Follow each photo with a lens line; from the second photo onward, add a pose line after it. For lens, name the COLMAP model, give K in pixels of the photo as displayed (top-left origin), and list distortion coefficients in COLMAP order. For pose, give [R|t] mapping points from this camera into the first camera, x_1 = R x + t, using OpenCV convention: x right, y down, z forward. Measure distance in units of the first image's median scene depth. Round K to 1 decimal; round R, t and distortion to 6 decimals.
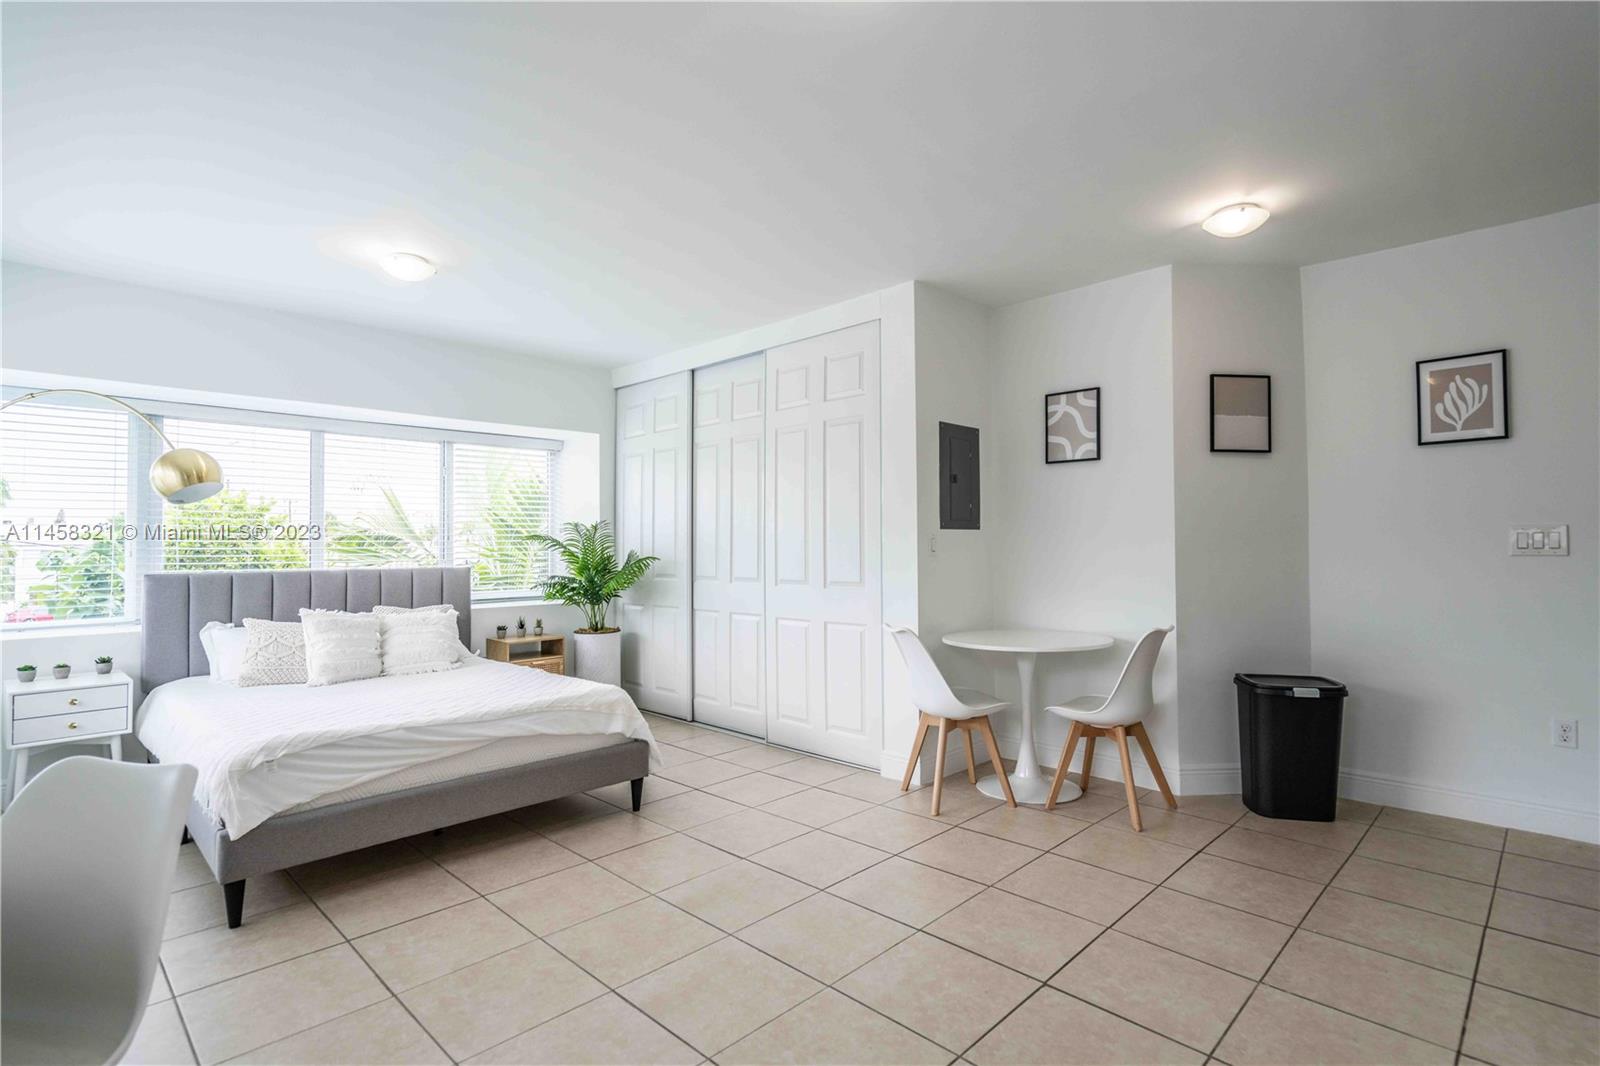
lens RADIAL K [[781.5, 0, 804.3], [0, 781.5, 534.3], [0, 0, 1]] dist [0.000404, -0.000032]
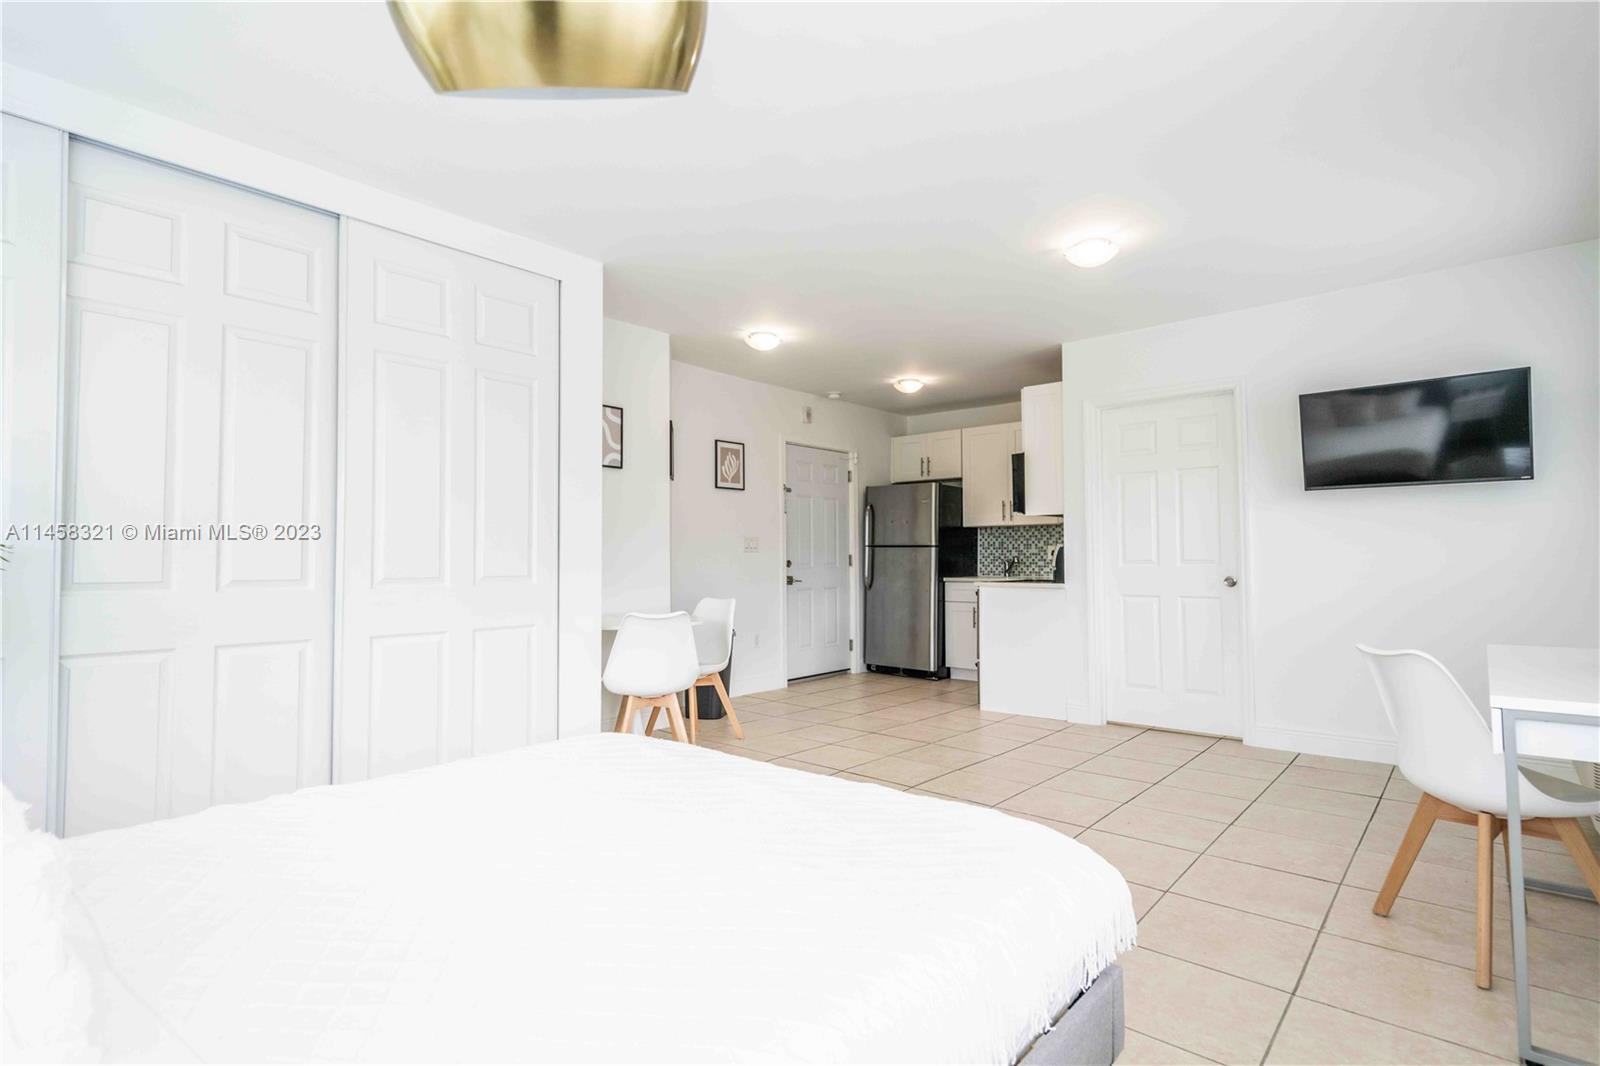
lens RADIAL K [[781.5, 0, 804.3], [0, 781.5, 534.3], [0, 0, 1]] dist [0.000404, -0.000032]
pose [[-0.056203, 0.039700, 0.997630, -0.954543], [-0.015163, 0.999060, -0.040612, 0.056471], [-0.998304, -0.017410, -0.055549, 0.906784]]
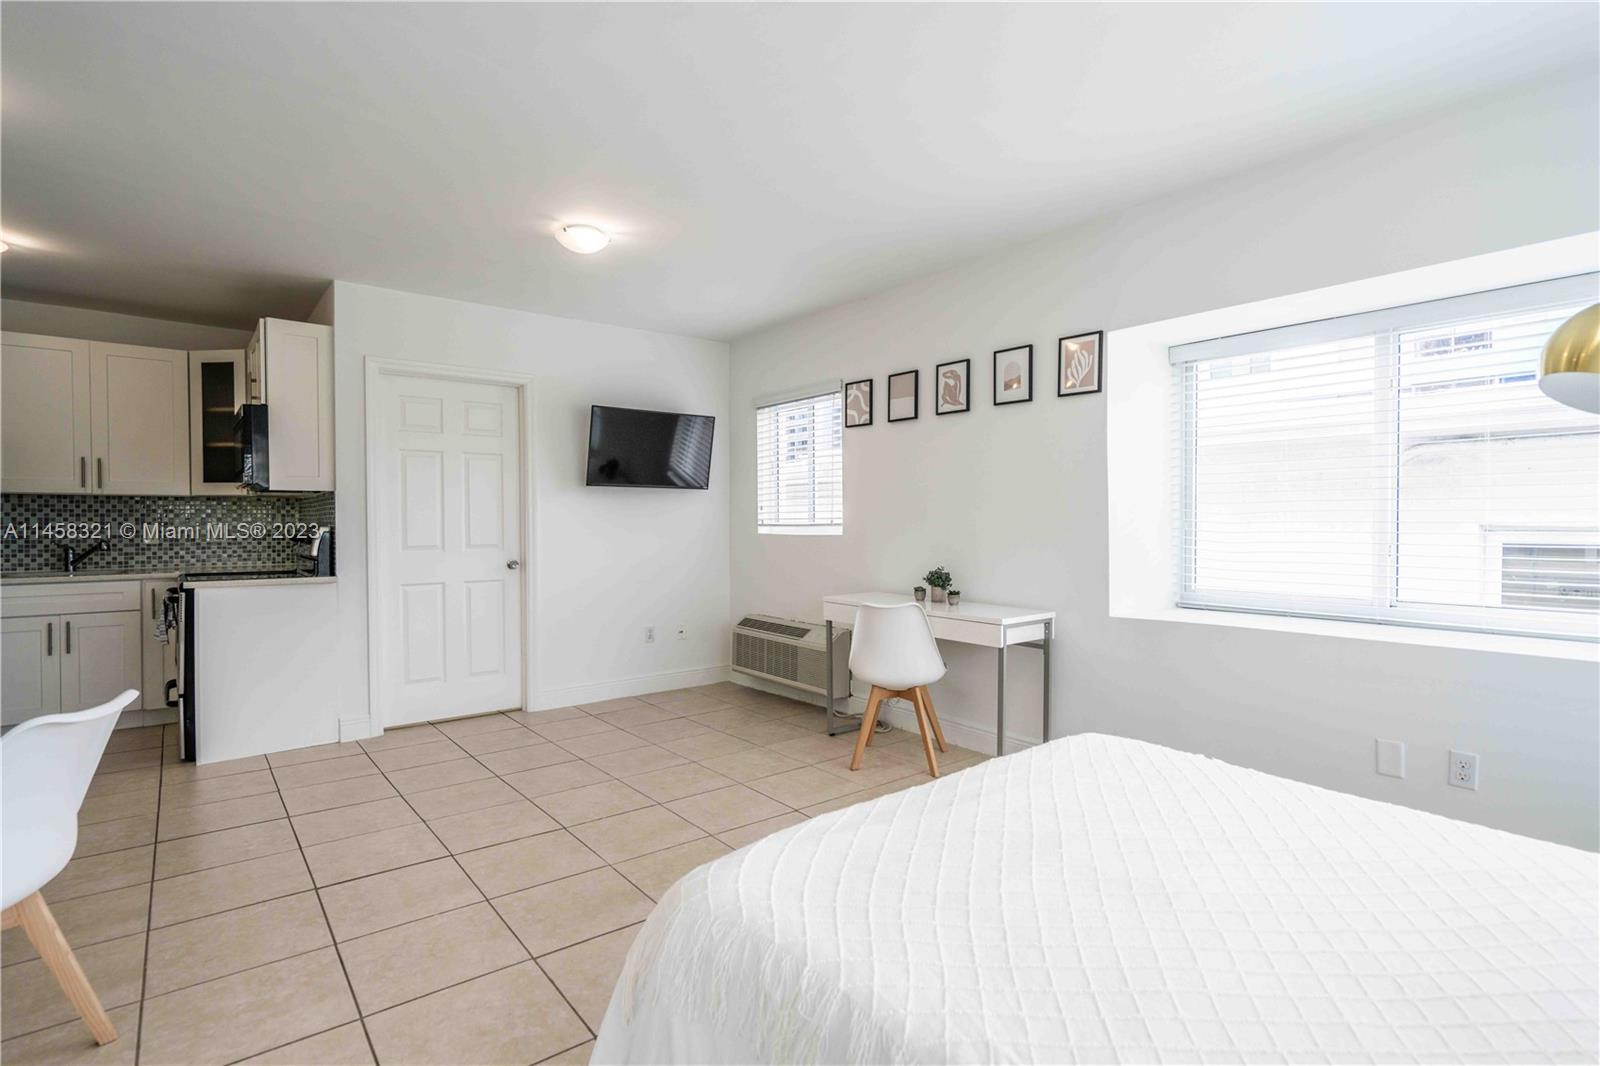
lens RADIAL K [[781.5, 0, 804.3], [0, 781.5, 534.3], [0, 0, 1]] dist [0.000404, -0.000032]
pose [[-0.992662, 0.008287, 0.120641, -0.356675], [0.007866, 0.999961, -0.003966, 0.026990], [-0.120669, -0.002988, -0.992688, 1.455713]]
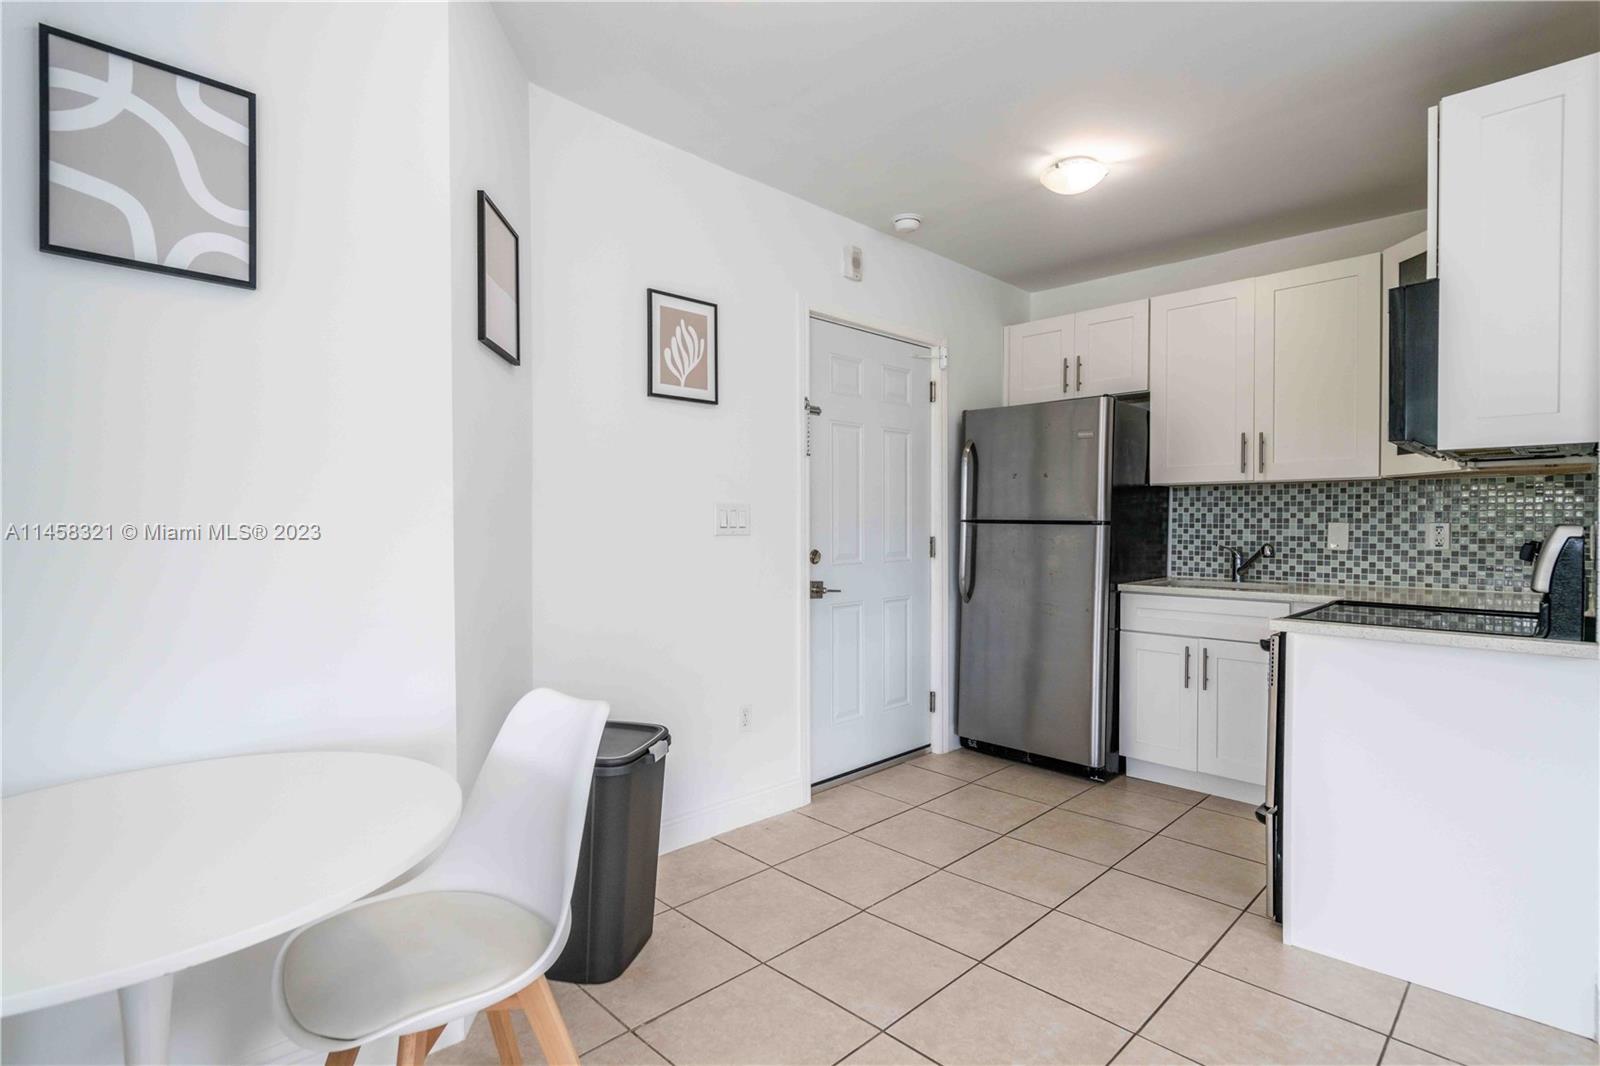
lens RADIAL K [[781.5, 0, 804.3], [0, 781.5, 534.3], [0, 0, 1]] dist [0.000404, -0.000032]
pose [[0.009851, -0.005454, 0.999937, 0.002770], [-0.020649, 0.999771, 0.005656, 0.017676], [-0.999738, -0.020703, 0.009736, 0.840789]]
